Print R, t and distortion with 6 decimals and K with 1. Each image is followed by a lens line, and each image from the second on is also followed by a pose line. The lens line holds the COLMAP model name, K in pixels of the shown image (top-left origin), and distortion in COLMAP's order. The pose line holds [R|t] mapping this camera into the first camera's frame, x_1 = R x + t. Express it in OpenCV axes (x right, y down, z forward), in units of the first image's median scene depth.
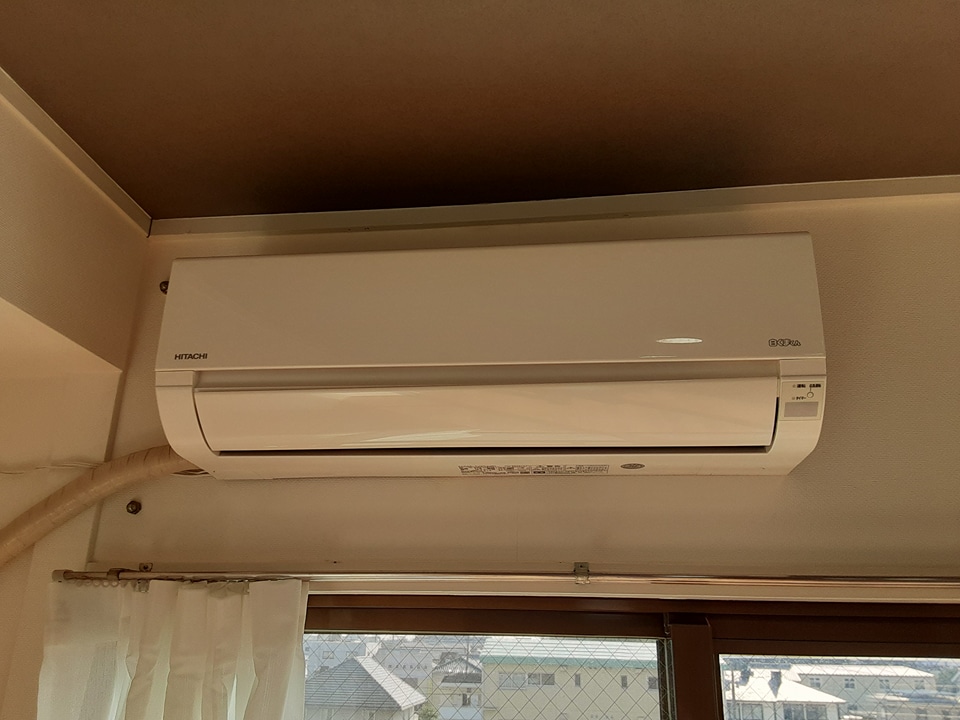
lens RADIAL K [[777.1, 0, 482.7], [0, 777.1, 350.4], [0, 0, 1]] dist [-0.013887, -0.012659]
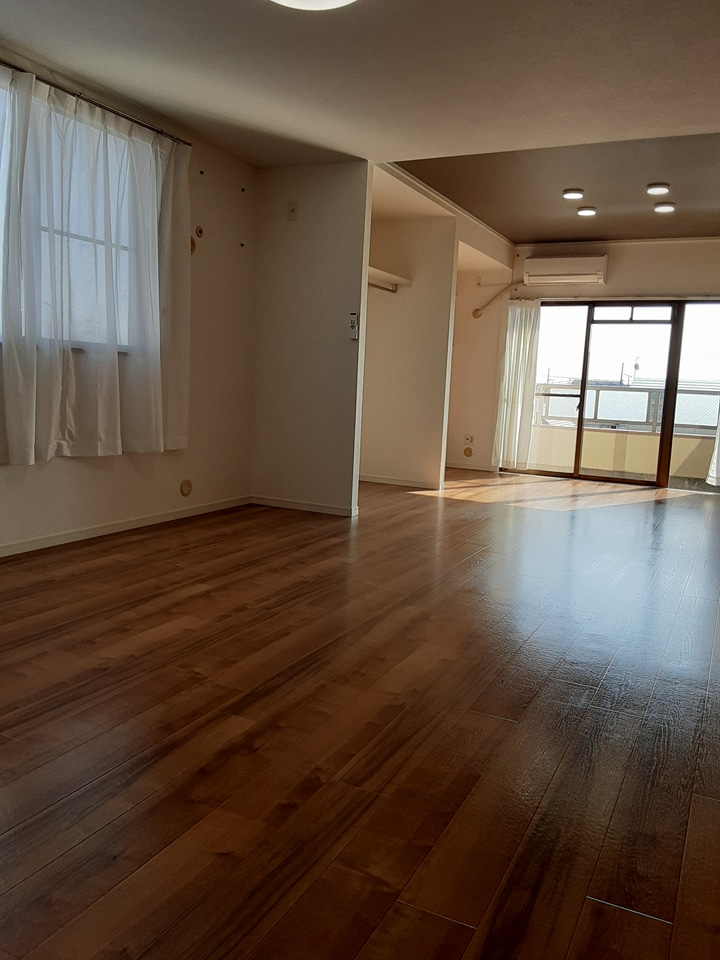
lens RADIAL K [[777.1, 0, 360.0], [0, 777.1, 480.0], [0, 0, 1]] dist [-0.013887, -0.012659]
pose [[0.939040, 0.073725, -0.335811, 0.806094], [0.079269, 0.903995, 0.420130, -1.462399], [0.334546, -0.421139, 0.843043, -6.860660]]
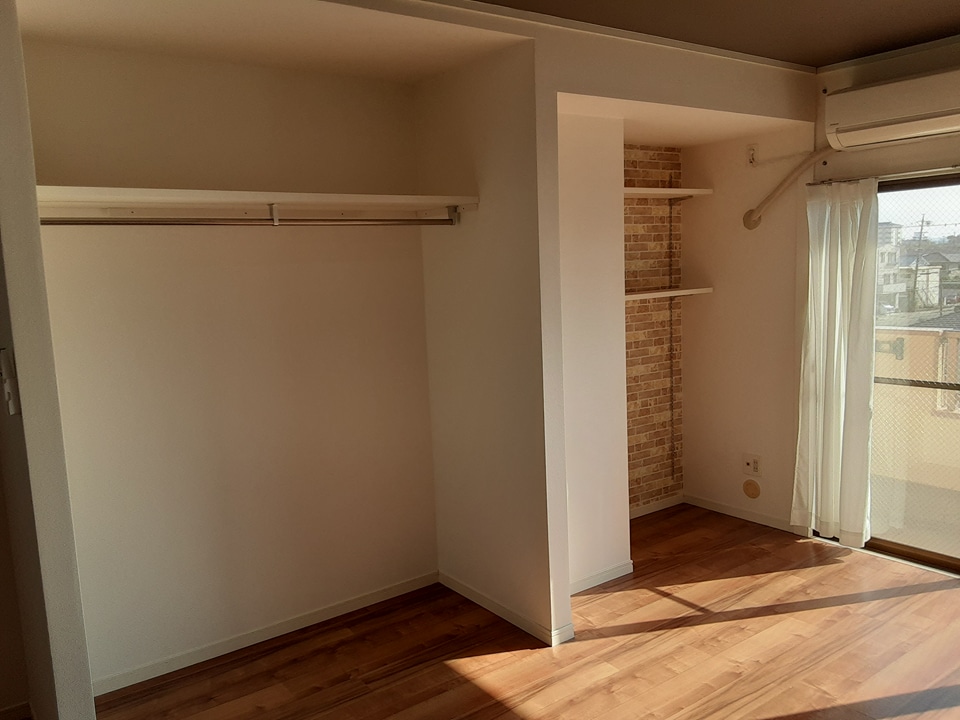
lens RADIAL K [[777.1, 0, 482.7], [0, 777.1, 350.4], [0, 0, 1]] dist [-0.013887, -0.012659]
pose [[0.676286, 0.044038, -0.735322, 1.166221], [0.289395, 0.902071, 0.320185, -0.631549], [0.677413, -0.429335, 0.597313, -2.618840]]
